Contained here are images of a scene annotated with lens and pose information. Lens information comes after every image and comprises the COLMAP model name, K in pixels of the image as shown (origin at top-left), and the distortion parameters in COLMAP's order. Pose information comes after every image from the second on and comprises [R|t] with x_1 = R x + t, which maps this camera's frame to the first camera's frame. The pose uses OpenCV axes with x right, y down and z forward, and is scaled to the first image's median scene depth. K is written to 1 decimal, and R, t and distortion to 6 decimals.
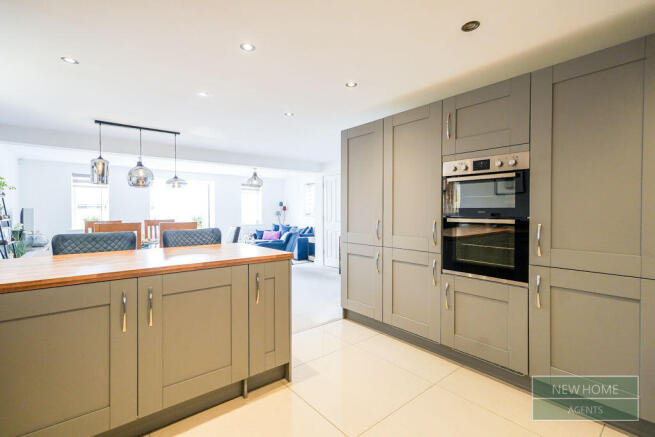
lens RADIAL K [[300.2, 0, 328.1], [0, 300.2, 214.0], [0, 0, 1]] dist [0.005130, 0.000556]
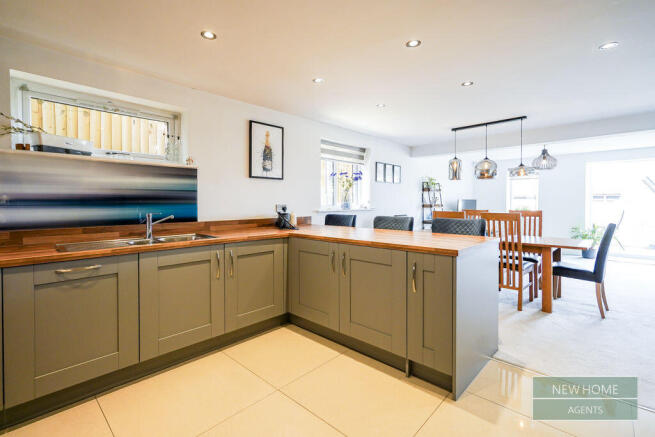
lens RADIAL K [[300.2, 0, 326.6], [0, 300.2, 207.4], [0, 0, 1]] dist [0.005130, 0.000556]
pose [[0.127108, 0.015546, -0.991767, 0.404317], [-0.003840, 0.999877, 0.015181, -0.001551], [0.991881, 0.001879, 0.127152, 0.320326]]
